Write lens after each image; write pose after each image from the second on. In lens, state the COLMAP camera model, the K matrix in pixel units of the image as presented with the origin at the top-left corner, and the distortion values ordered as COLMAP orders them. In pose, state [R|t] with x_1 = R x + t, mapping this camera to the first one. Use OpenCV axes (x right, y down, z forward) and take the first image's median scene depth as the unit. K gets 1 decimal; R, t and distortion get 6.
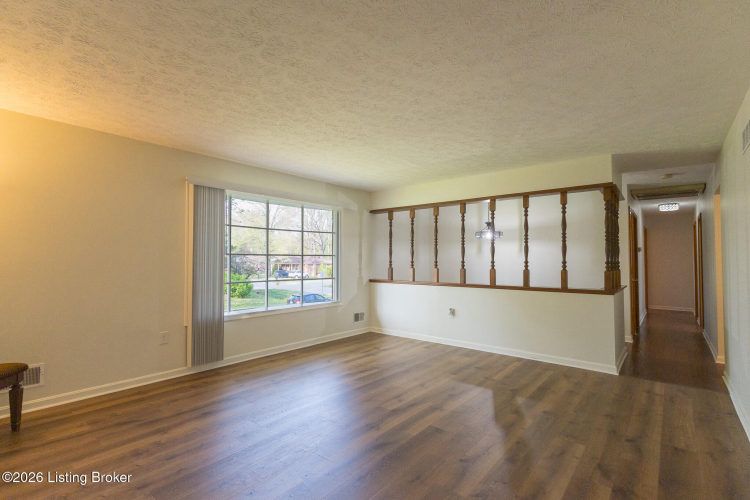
lens RADIAL K [[355.3, 0, 373.4], [0, 355.3, 249.9], [0, 0, 1]] dist [0.006205, 0.000322]
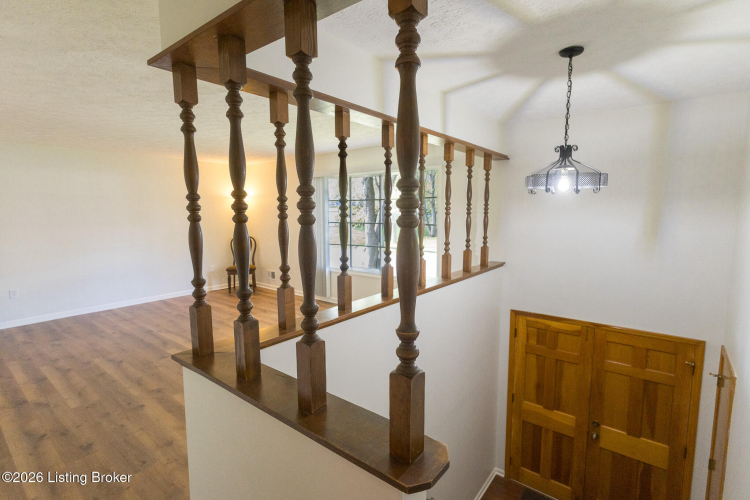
lens RADIAL K [[362.6, 0, 370.8], [0, 362.6, 251.4], [0, 0, 1]] dist [0.003849, 0.000068]
pose [[0.016064, 0.107152, -0.994113, 0.987468], [0.036170, 0.993528, 0.107674, -0.027137], [0.999217, -0.037687, 0.012084, 1.127482]]
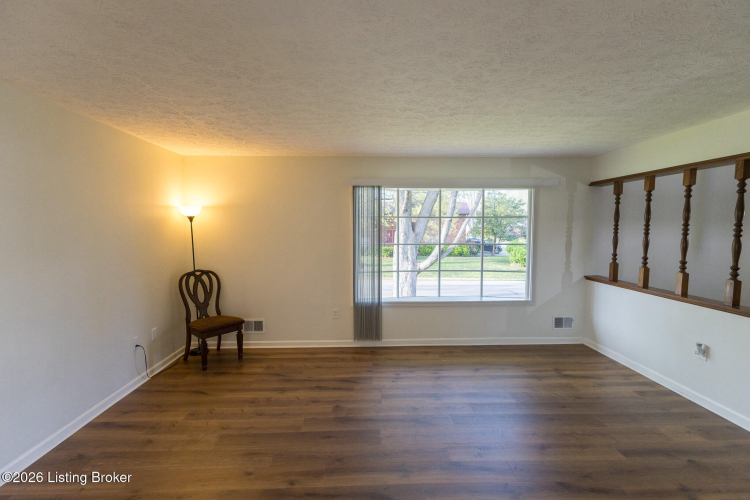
lens RADIAL K [[347.3, 0, 371.1], [0, 347.3, 250.6], [0, 0, 1]] dist [0.003332, 0.000804]
pose [[0.666963, 0.048008, -0.743543, 0.340743], [0.025471, 0.995870, 0.087147, -0.066933], [0.744655, -0.077062, 0.662985, 0.266145]]
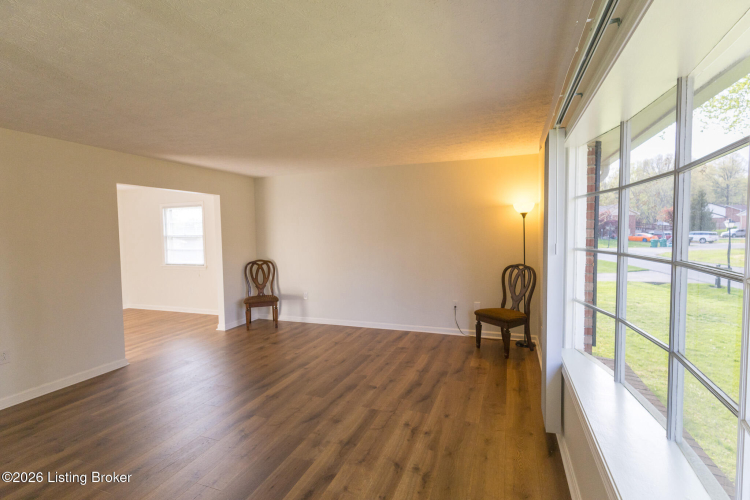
lens RADIAL K [[355.3, 0, 373.4], [0, 355.3, 249.9], [0, 0, 1]] dist [0.006205, 0.000322]
pose [[-0.945198, 0.028276, -0.325271, 0.031399], [0.023452, 0.999549, 0.018742, -0.010712], [0.325654, 0.010087, -0.945435, 1.414617]]
